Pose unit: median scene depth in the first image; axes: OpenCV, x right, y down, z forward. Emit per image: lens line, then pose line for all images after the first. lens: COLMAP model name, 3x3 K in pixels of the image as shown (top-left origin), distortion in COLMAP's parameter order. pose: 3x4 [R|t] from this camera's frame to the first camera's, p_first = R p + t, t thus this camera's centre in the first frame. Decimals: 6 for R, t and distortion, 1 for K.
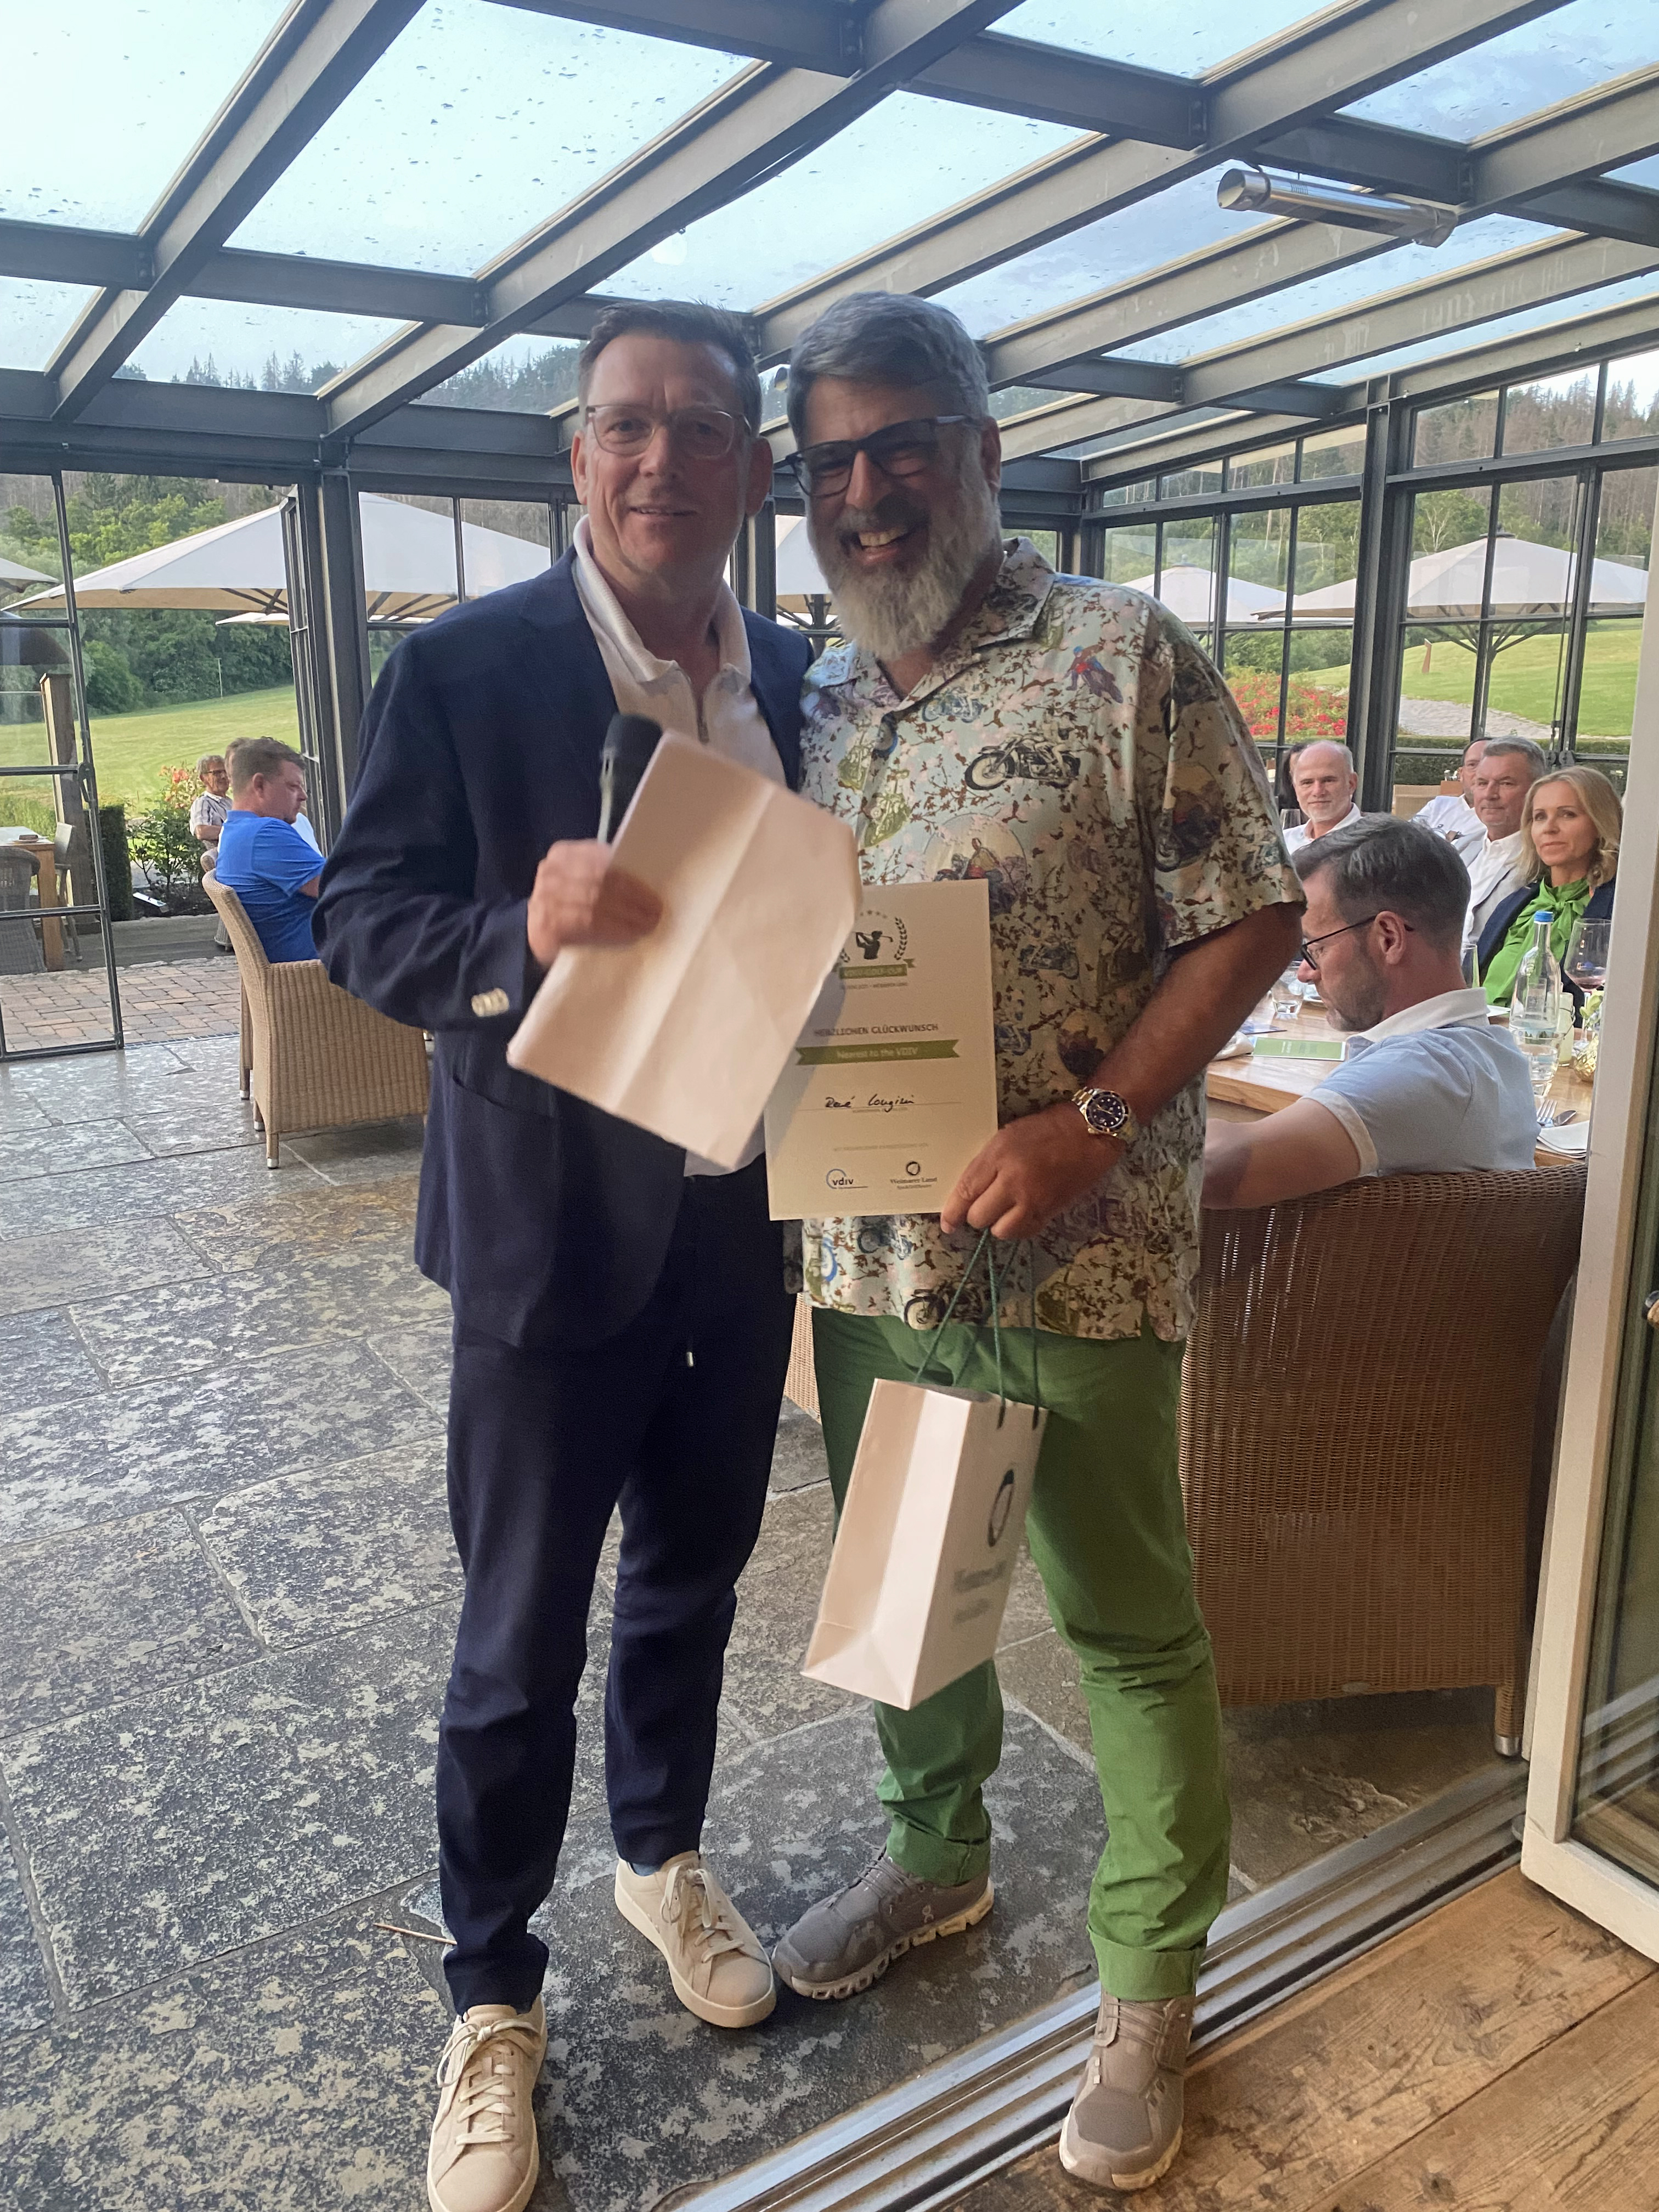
lens RADIAL K [[1684.6, 0, 824.6], [0, 1684.6, 1097.4], [0, 0, 1]] dist [0.025998, -0.021868]
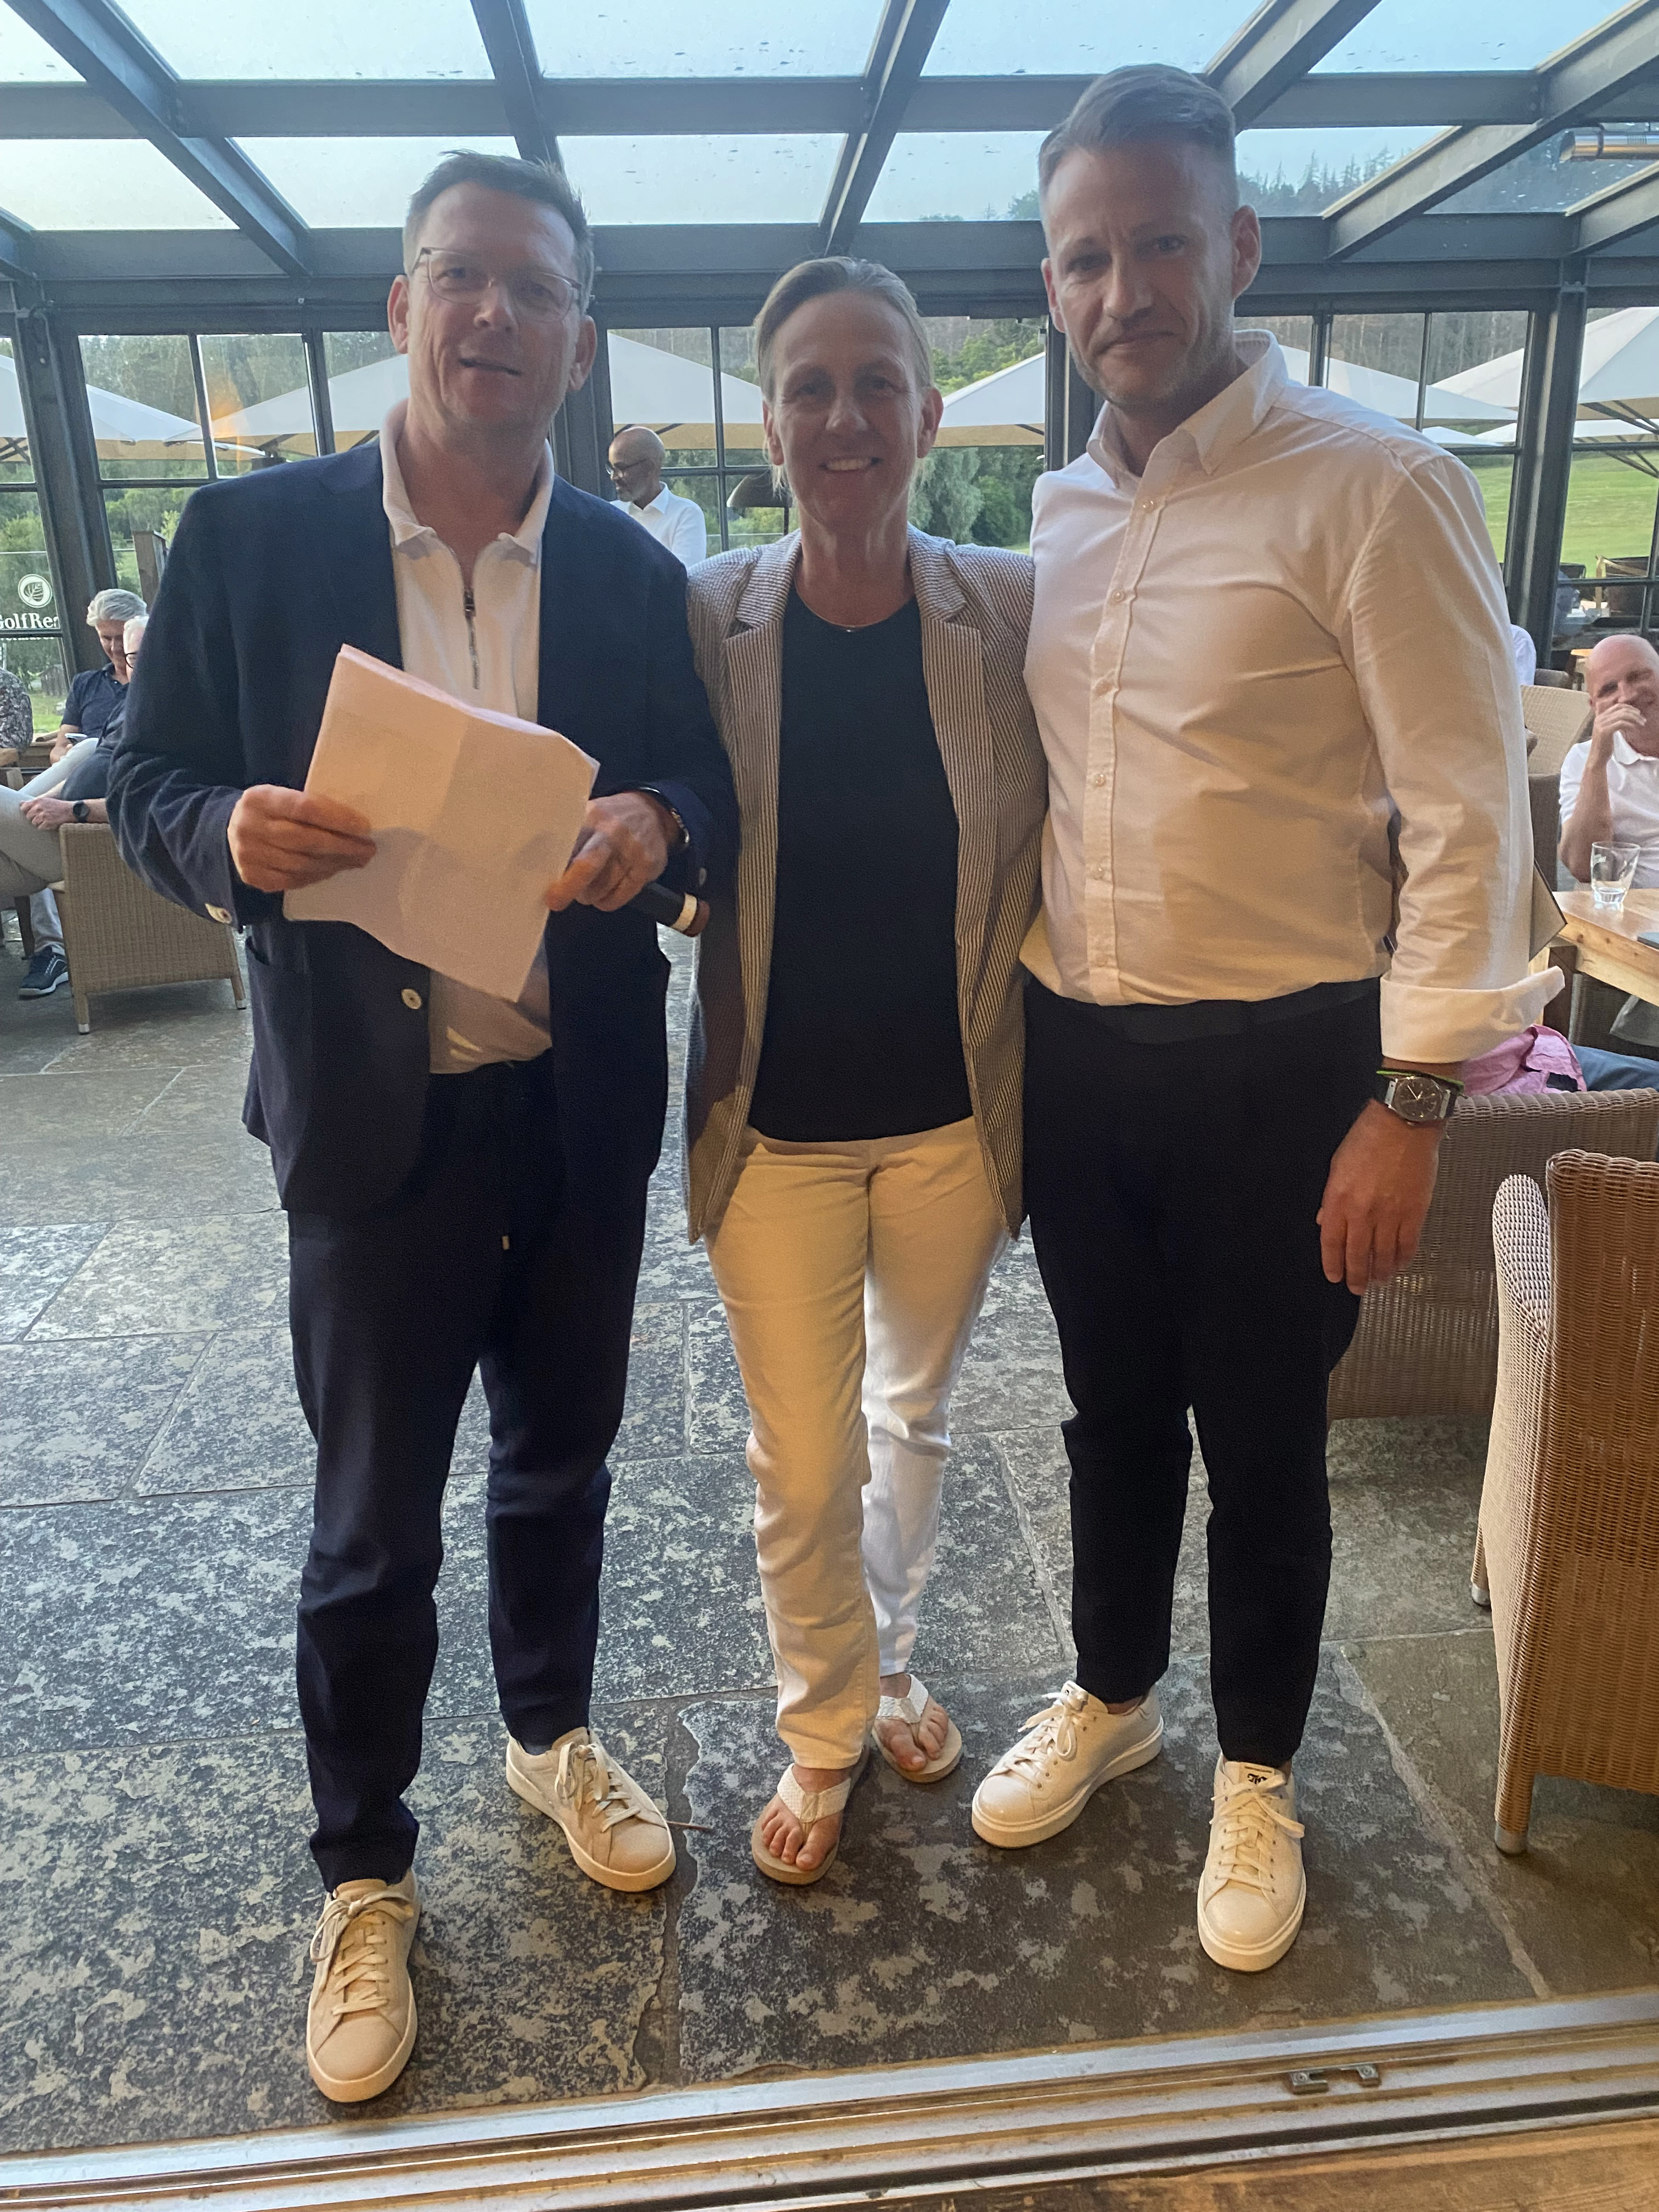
lens RADIAL K [[1684.6, 0, 849.7], [0, 1684.6, 1084.8], [0, 0, 1]] dist [0.025998, -0.021868]
pose [[0.889698, 0.128485, -0.438097, 0.231746], [-0.089723, 0.990077, 0.108158, -0.035622], [0.447647, -0.056920, 0.892397, 0.108337]]
